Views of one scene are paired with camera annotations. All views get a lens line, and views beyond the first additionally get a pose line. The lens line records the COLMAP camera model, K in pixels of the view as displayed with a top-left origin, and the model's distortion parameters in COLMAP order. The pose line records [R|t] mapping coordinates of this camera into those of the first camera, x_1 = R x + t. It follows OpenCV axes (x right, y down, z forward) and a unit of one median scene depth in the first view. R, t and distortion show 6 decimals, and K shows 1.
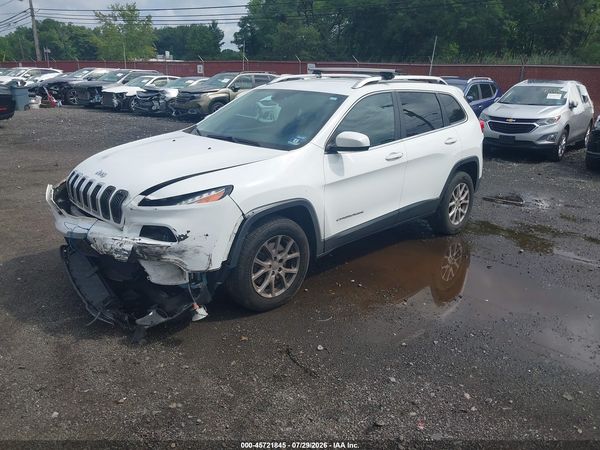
lens RADIAL K [[480.8, 0, 295.8], [0, 480.8, 222.0], [0, 0, 1]] dist [0.013374, -0.011384]
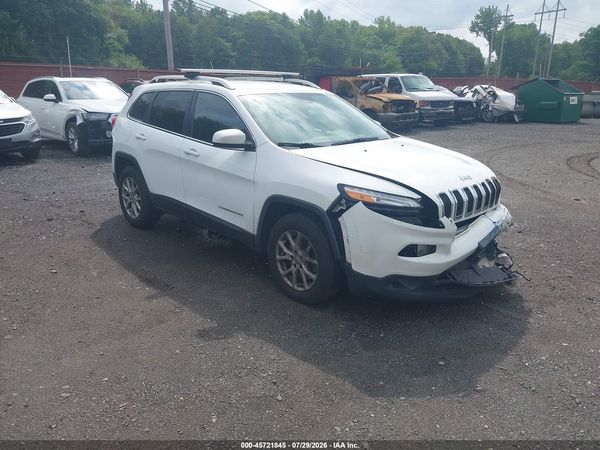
lens RADIAL K [[480.8, 0, 302.7], [0, 480.8, 223.7], [0, 0, 1]] dist [0.013374, -0.011384]
pose [[0.001383, -0.304336, 0.952564, -0.922847], [0.283964, 0.913472, 0.291434, -0.267006], [-0.958834, 0.270090, 0.087684, 0.820758]]
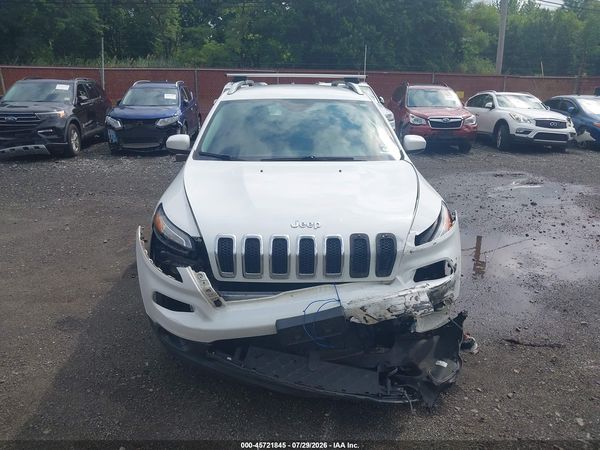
lens RADIAL K [[480.8, 0, 301.5], [0, 480.8, 222.4], [0, 0, 1]] dist [0.013374, -0.011384]
pose [[0.670996, -0.226291, 0.706086, -0.589640], [0.229645, 0.968890, 0.092284, -0.110402], [-0.705002, 0.100227, 0.702087, 0.321744]]
